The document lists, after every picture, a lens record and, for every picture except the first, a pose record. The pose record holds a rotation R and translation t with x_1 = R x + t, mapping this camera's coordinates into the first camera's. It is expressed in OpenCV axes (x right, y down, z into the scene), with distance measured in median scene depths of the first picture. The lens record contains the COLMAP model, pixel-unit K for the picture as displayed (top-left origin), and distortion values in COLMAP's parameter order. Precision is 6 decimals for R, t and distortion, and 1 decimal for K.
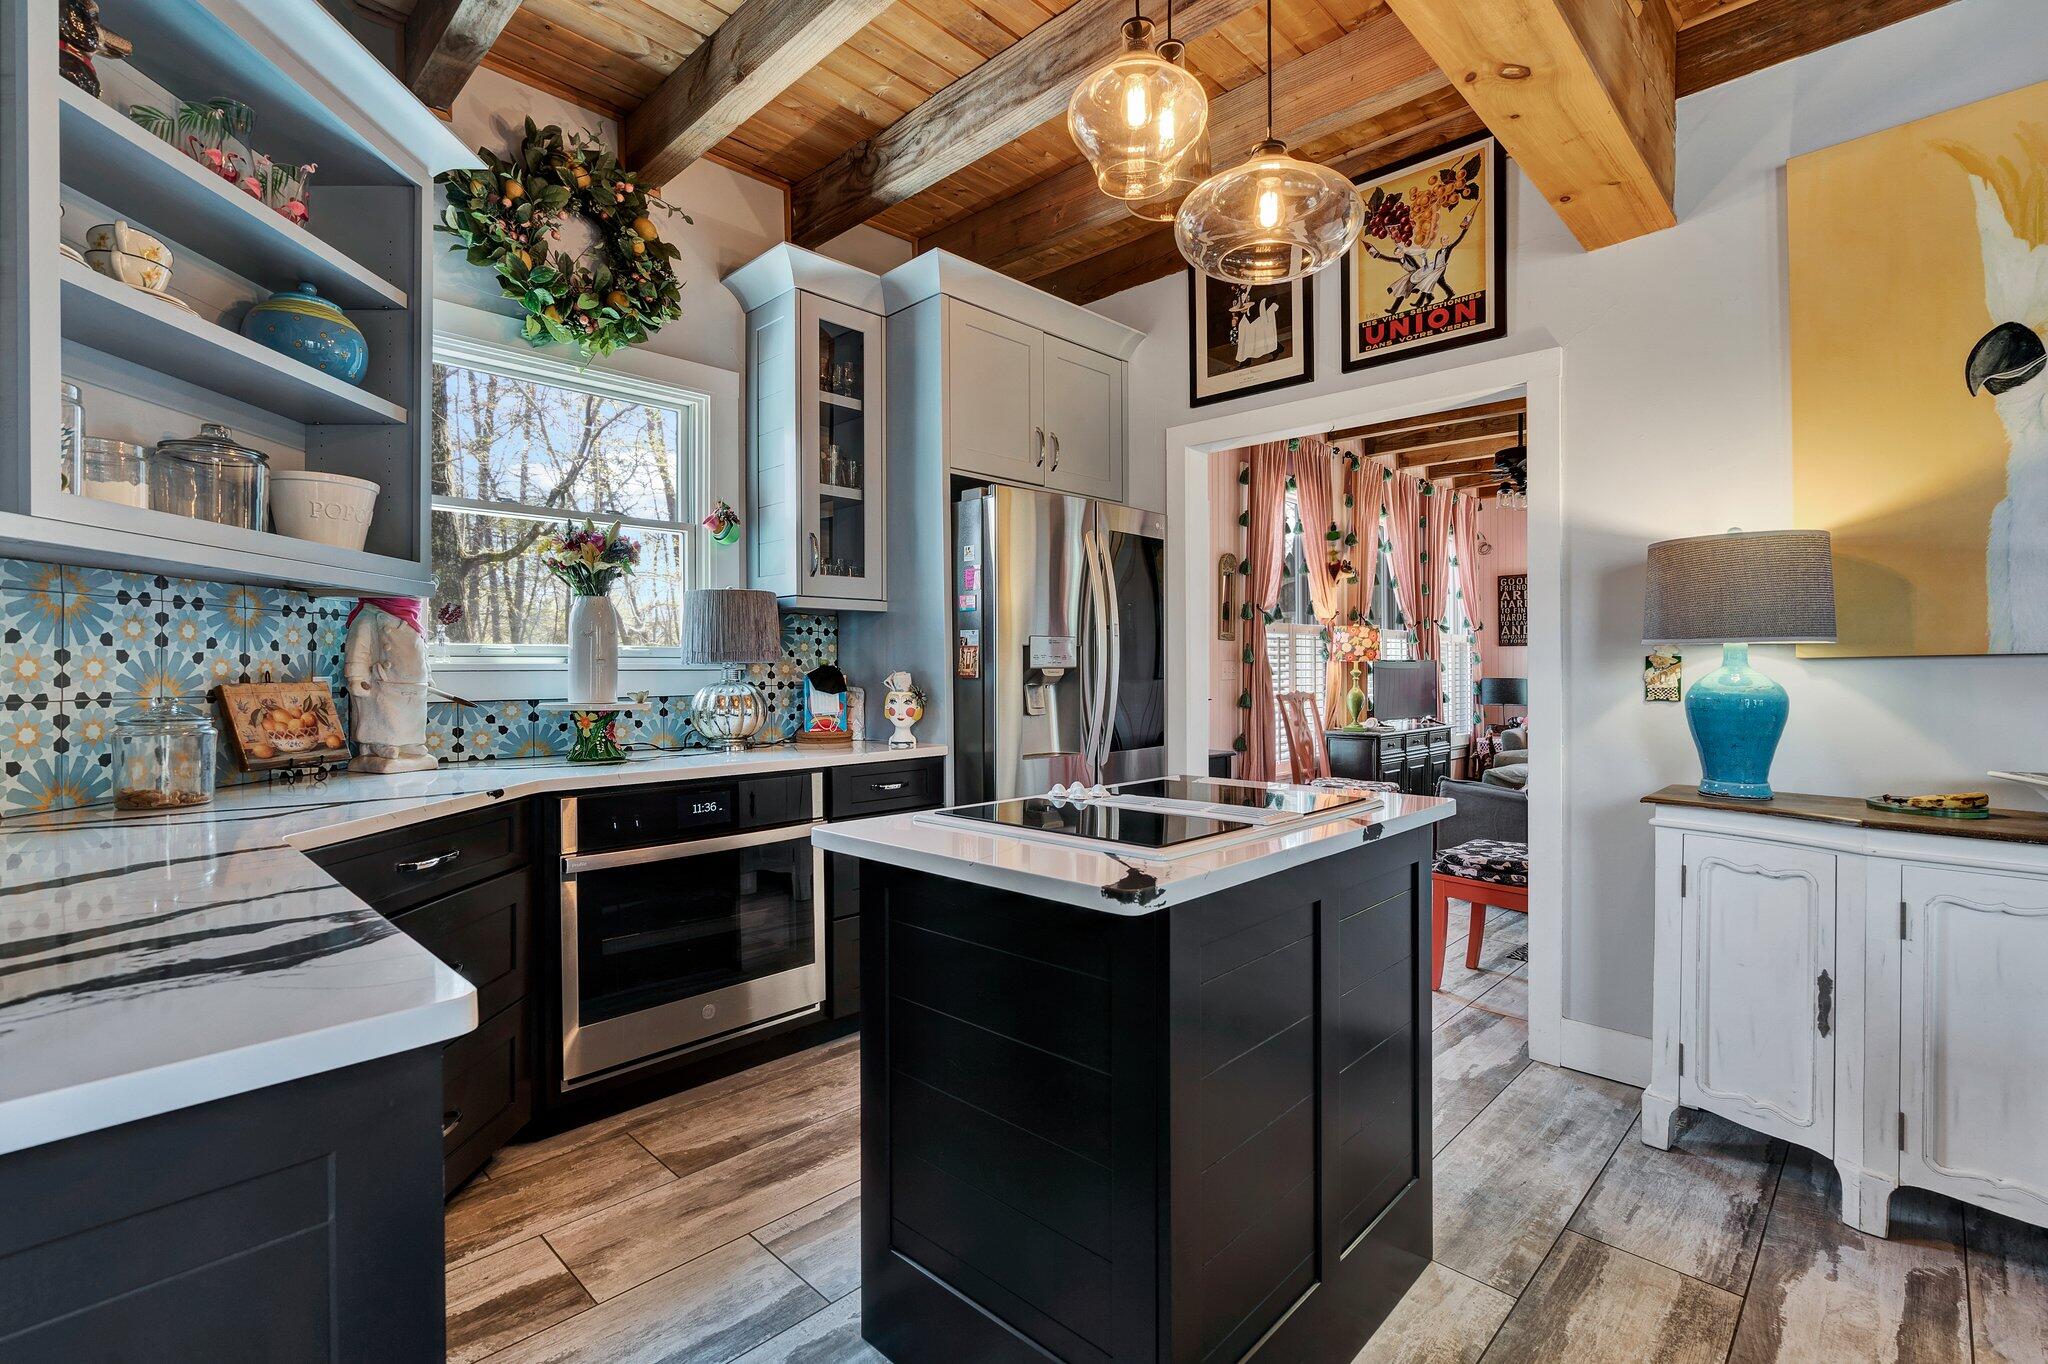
lens RADIAL K [[927.0, 0, 1027.9], [0, 927.0, 667.9], [0, 0, 1]] dist [-0.003764, 0.001573]
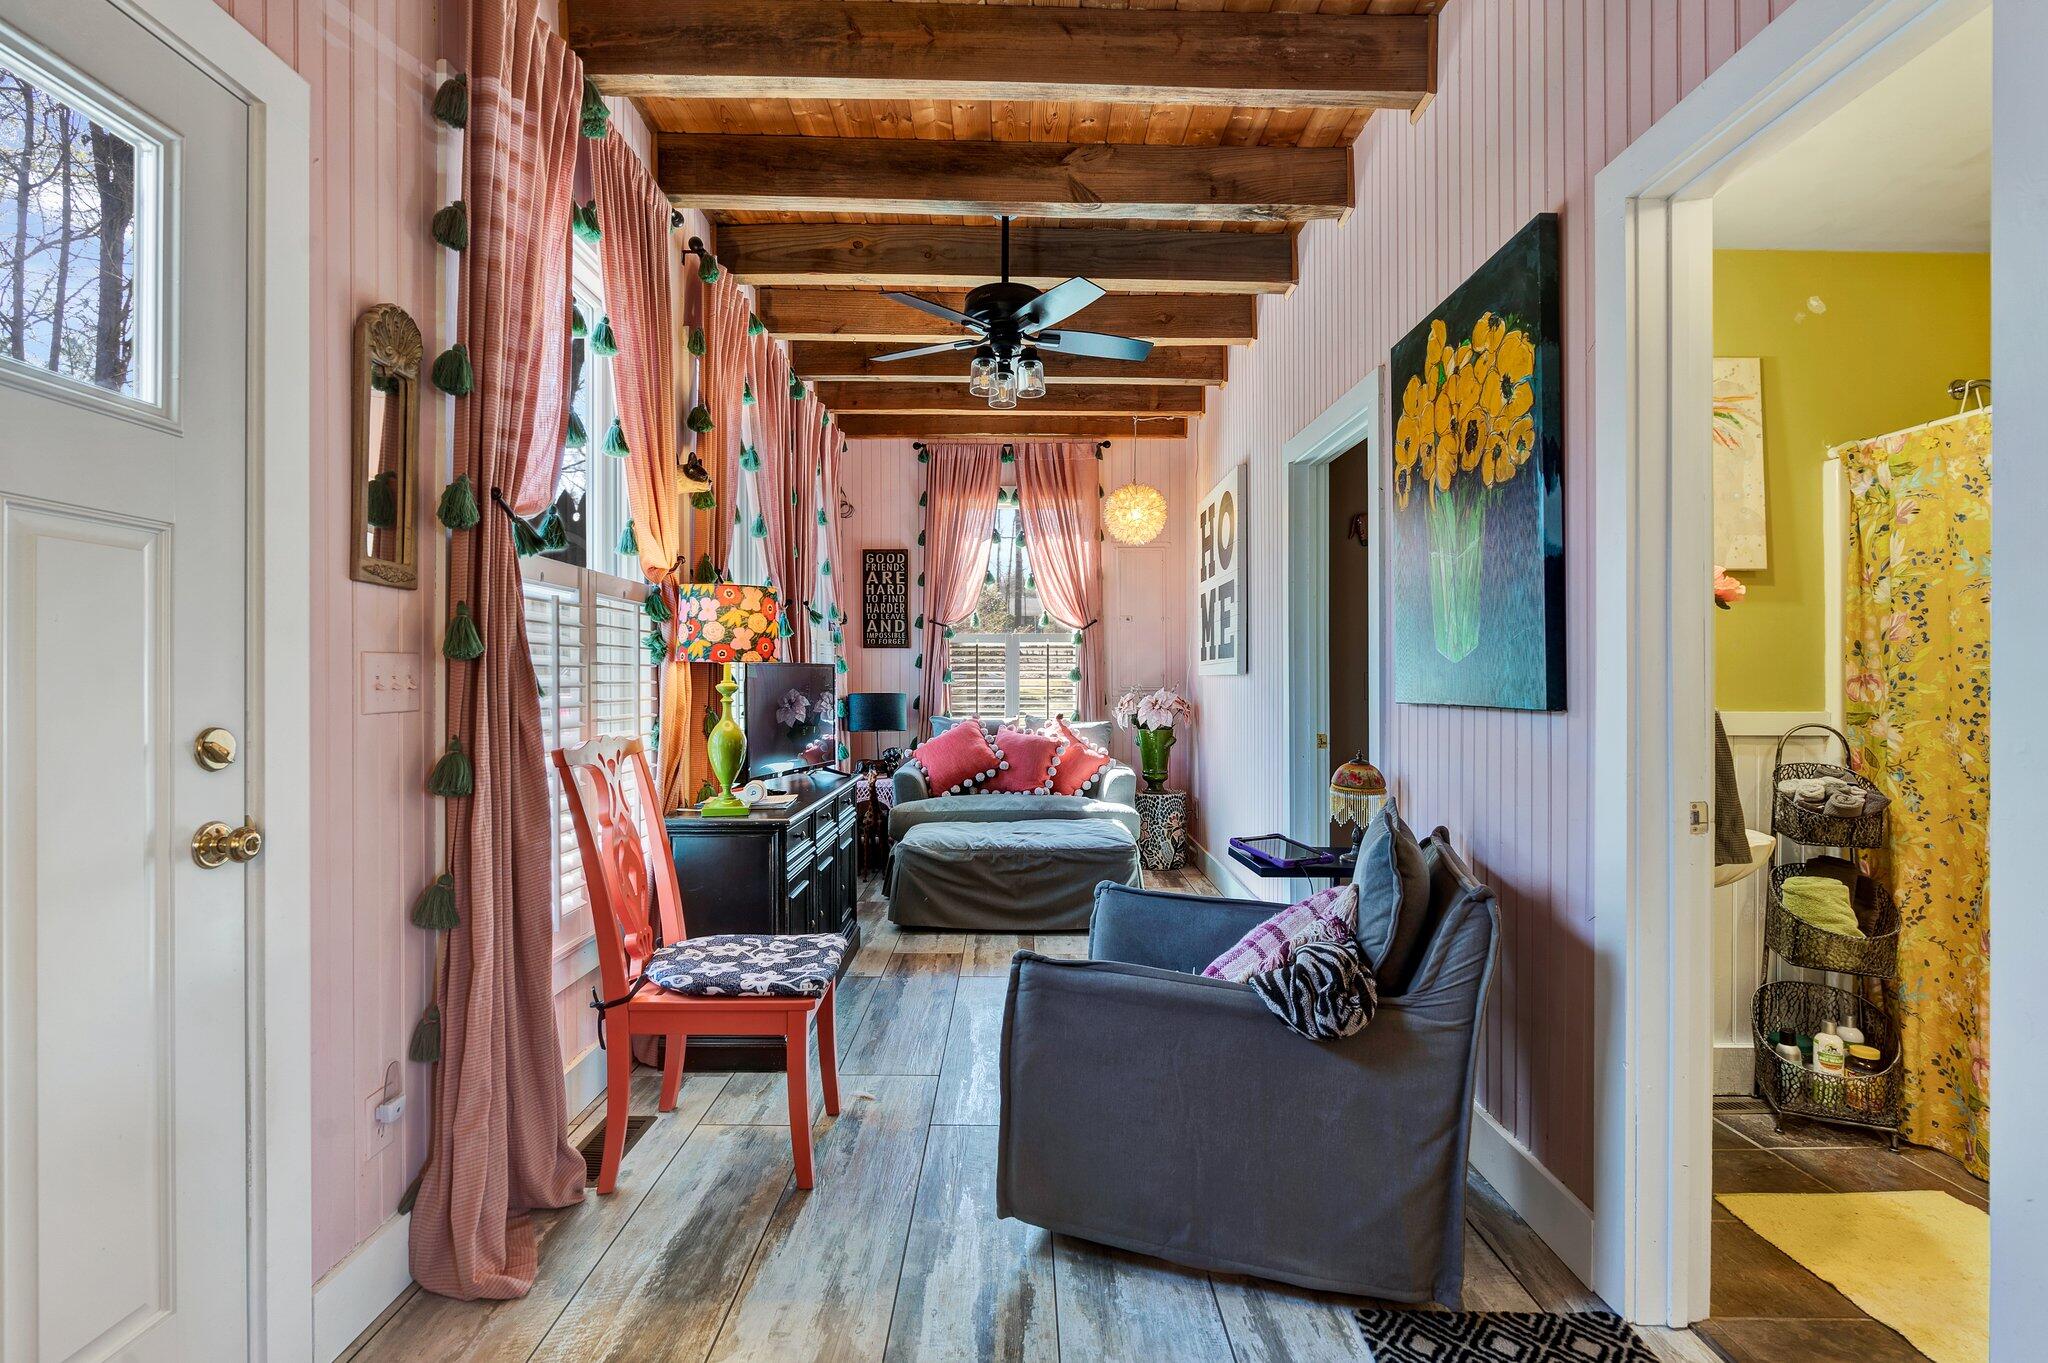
lens RADIAL K [[927.0, 0, 1030.8], [0, 927.0, 683.6], [0, 0, 1]] dist [-0.003764, 0.001573]
pose [[0.709582, -0.002206, 0.704619, 0.370724], [-0.001436, 0.999988, 0.004577, 0.002393], [-0.704621, -0.004259, 0.709571, 1.557020]]
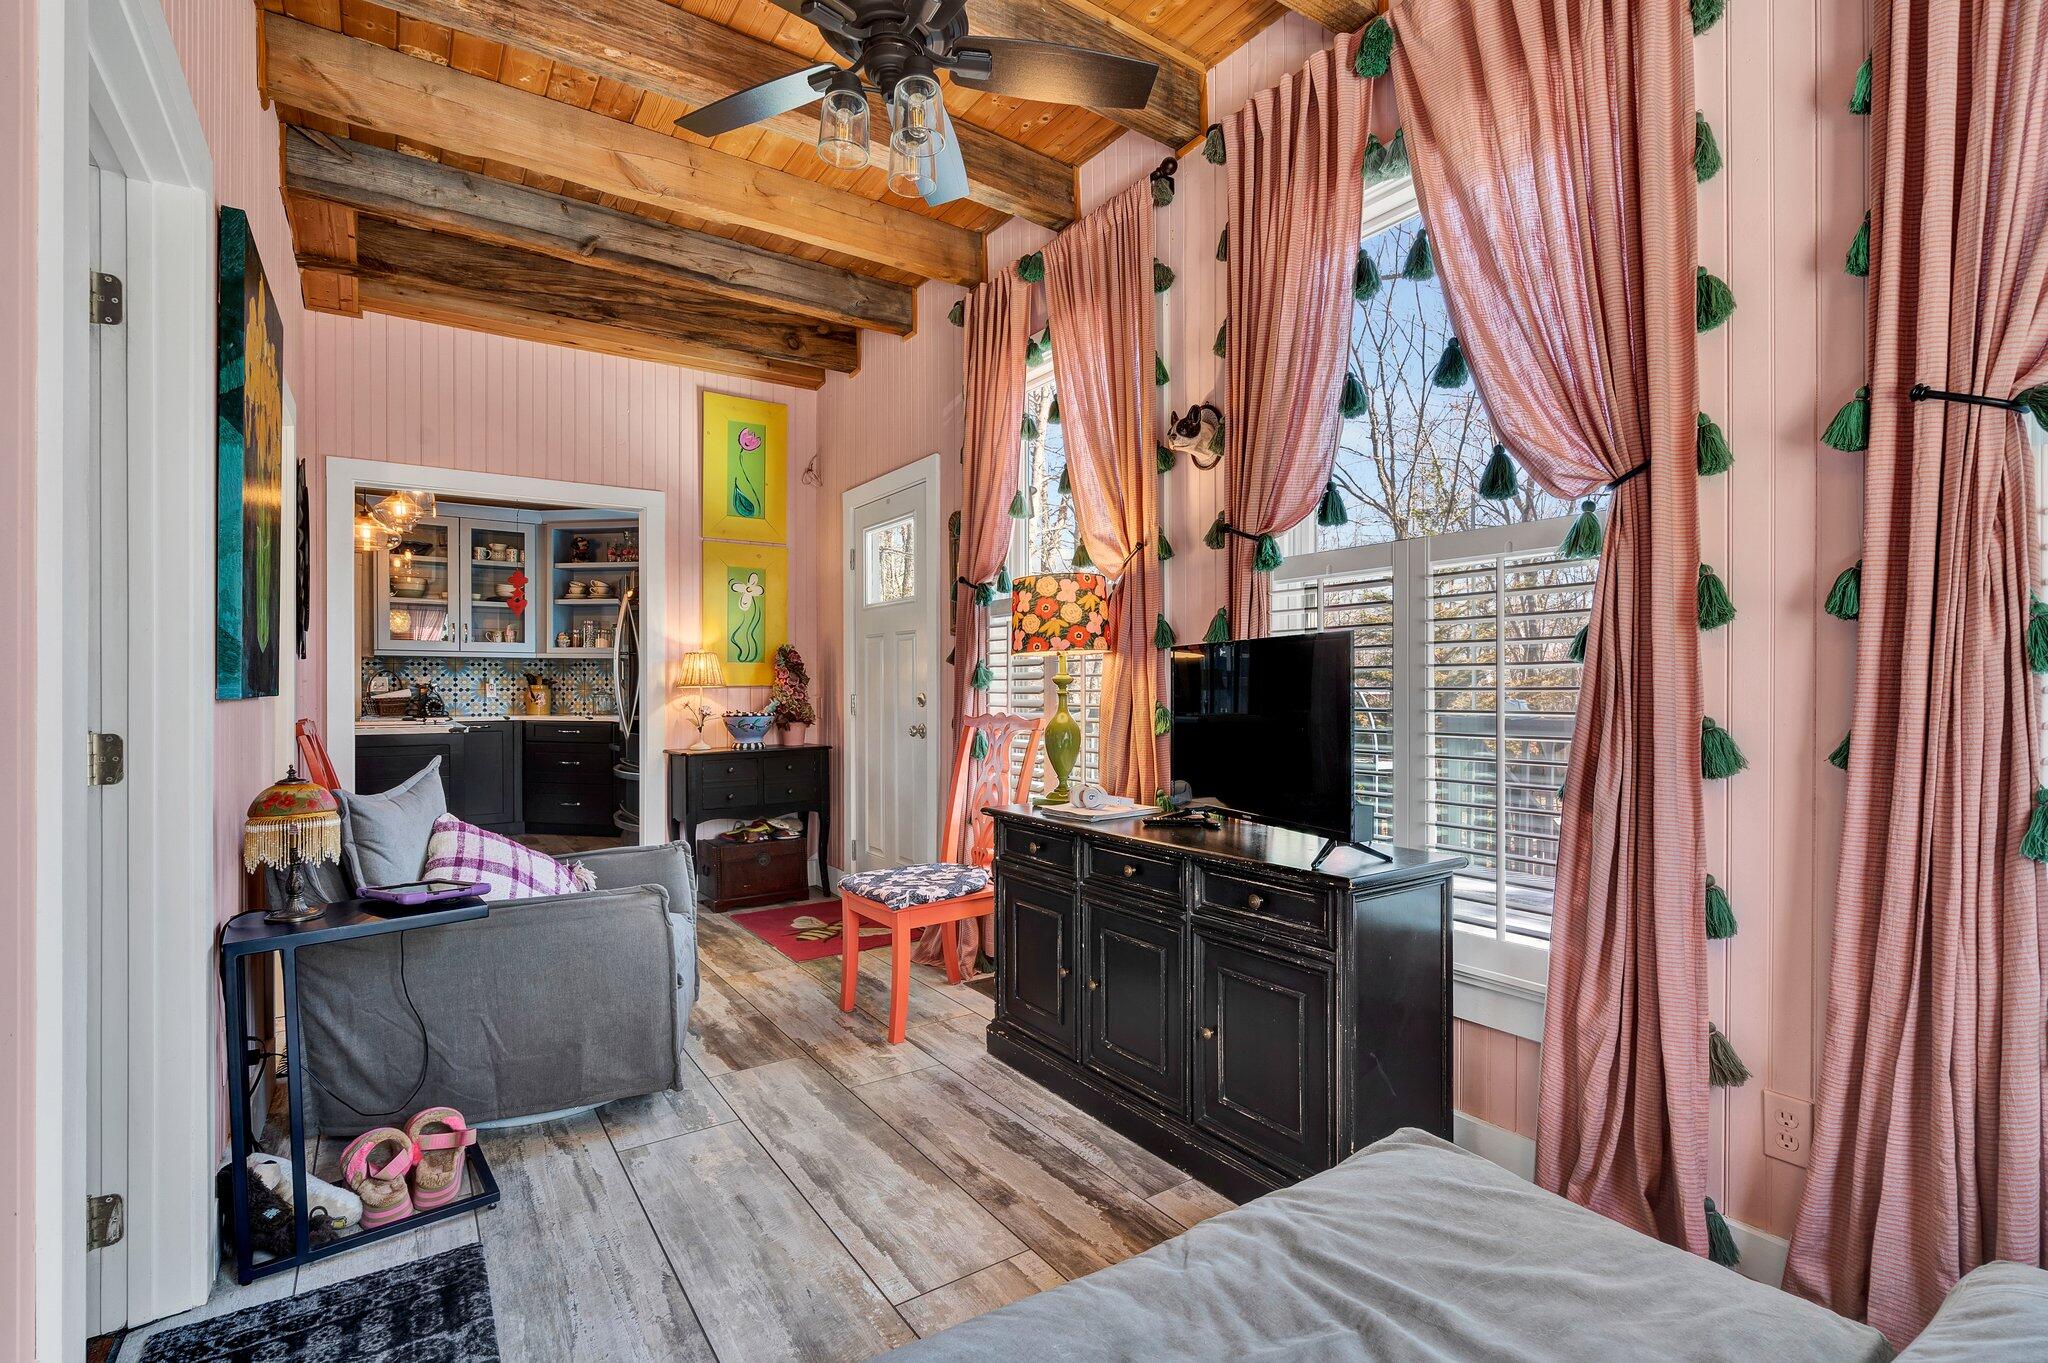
lens RADIAL K [[927.0, 0, 1014.3], [0, 927.0, 689.9], [0, 0, 1]] dist [-0.003764, 0.001573]
pose [[-0.198291, 0.005359, -0.980128, 2.258199], [0.001140, 0.999986, 0.005237, 0.013296], [0.980142, -0.000079, -0.198295, 2.946353]]
